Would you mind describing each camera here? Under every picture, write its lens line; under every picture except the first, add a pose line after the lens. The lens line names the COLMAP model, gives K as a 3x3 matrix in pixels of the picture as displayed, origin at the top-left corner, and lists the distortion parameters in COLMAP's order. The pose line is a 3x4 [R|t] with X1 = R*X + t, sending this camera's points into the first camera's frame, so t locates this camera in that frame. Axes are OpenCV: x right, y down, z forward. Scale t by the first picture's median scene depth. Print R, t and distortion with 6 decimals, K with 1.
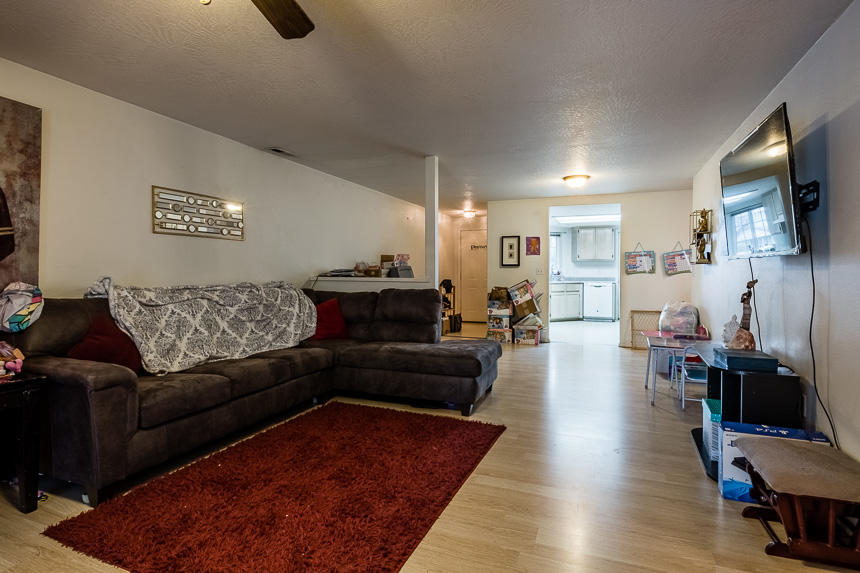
lens RADIAL K [[447.2, 0, 427.5], [0, 447.2, 281.8], [0, 0, 1]] dist [-0.001072, 0.000754]
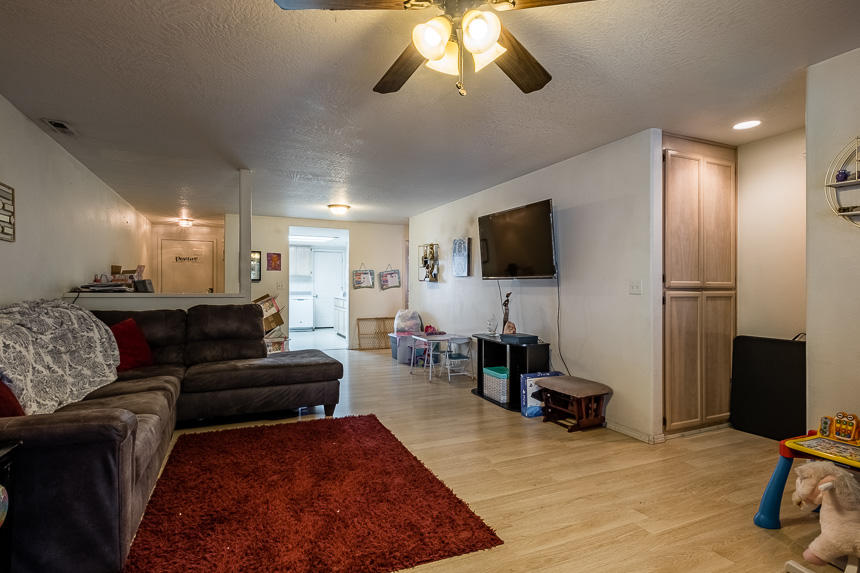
lens RADIAL K [[447.2, 0, 425.8], [0, 447.2, 289.6], [0, 0, 1]] dist [-0.001072, 0.000754]
pose [[0.690341, -0.002228, 0.723481, -0.361317], [0.012201, 0.999889, -0.008563, -0.002492], [-0.723381, 0.014739, 0.690291, 0.030807]]
